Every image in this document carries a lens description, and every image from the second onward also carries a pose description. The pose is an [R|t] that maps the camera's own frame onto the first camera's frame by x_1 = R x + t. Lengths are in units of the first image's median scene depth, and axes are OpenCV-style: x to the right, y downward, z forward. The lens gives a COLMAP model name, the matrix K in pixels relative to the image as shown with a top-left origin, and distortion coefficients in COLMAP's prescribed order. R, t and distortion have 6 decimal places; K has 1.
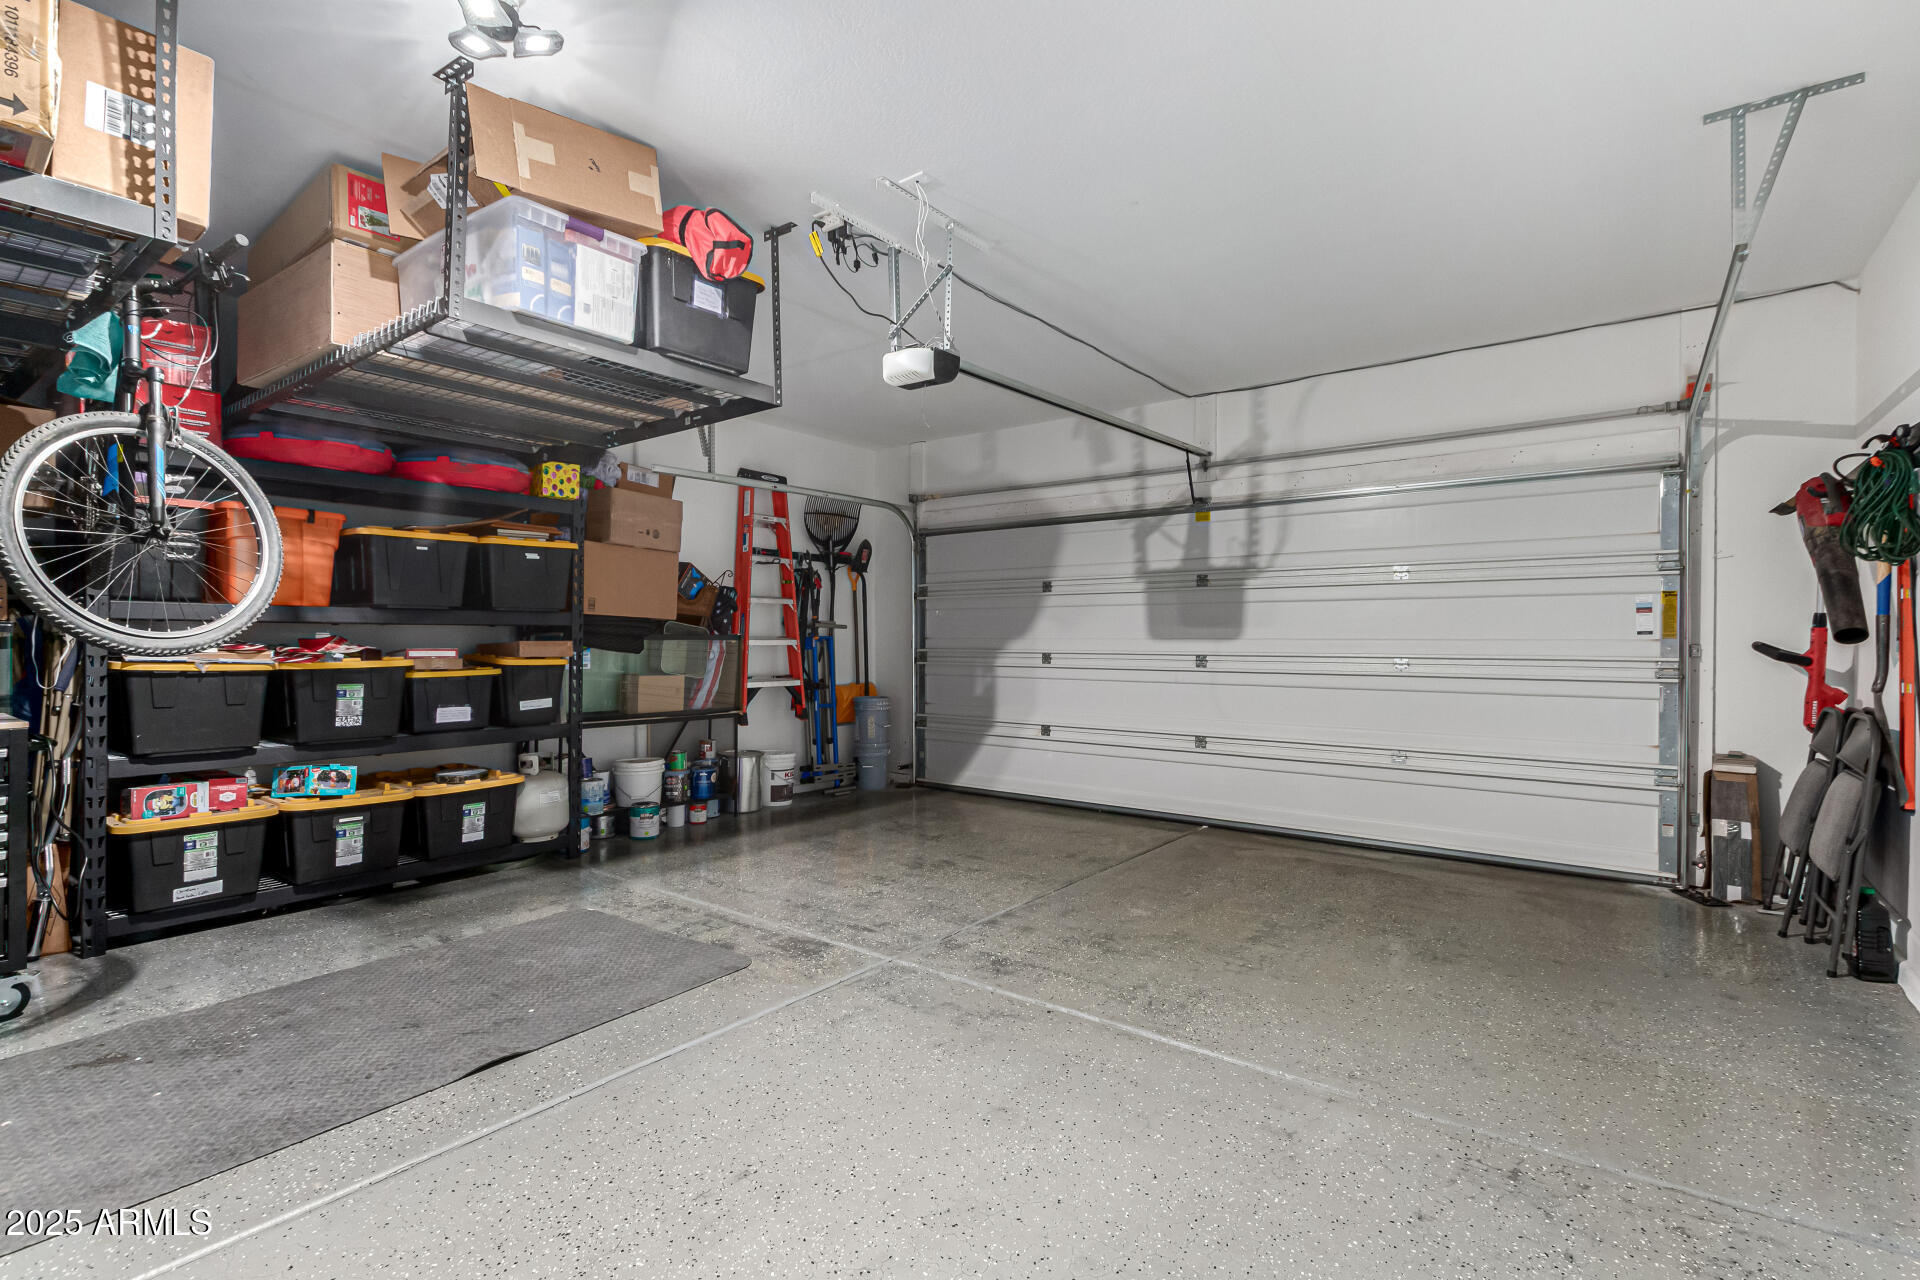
lens RADIAL K [[886.7, 0, 962.3], [0, 886.7, 642.7], [0, 0, 1]] dist [-0.002961, -0.000766]
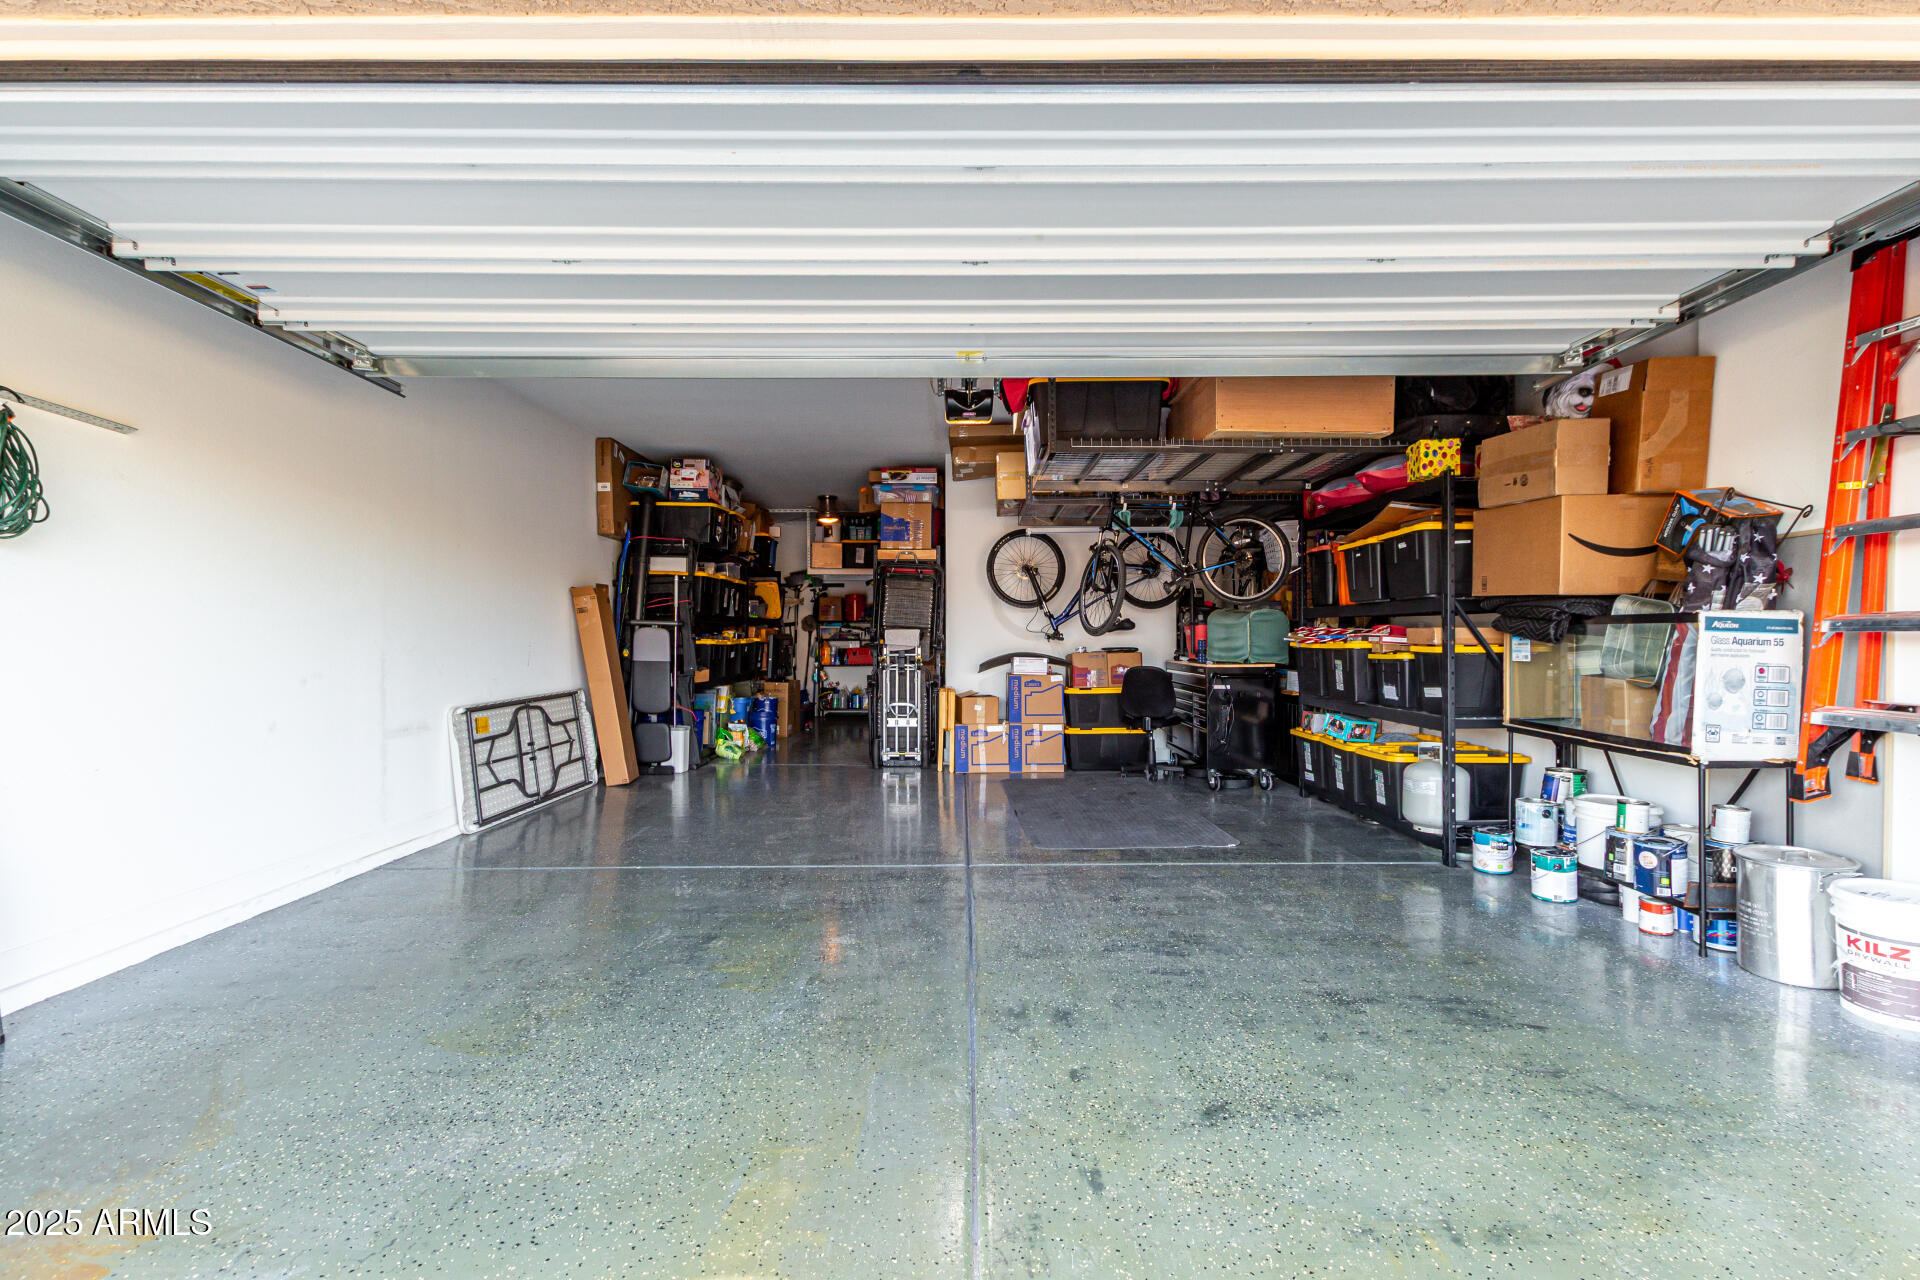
lens RADIAL K [[886.7, 0, 961.5], [0, 886.7, 638.3], [0, 0, 1]] dist [-0.002961, -0.000766]
pose [[-0.793669, 0.000088, -0.608349, 0.542753], [-0.003362, 0.999984, 0.004532, 0.007691], [0.608340, 0.005642, -0.793656, 1.503853]]
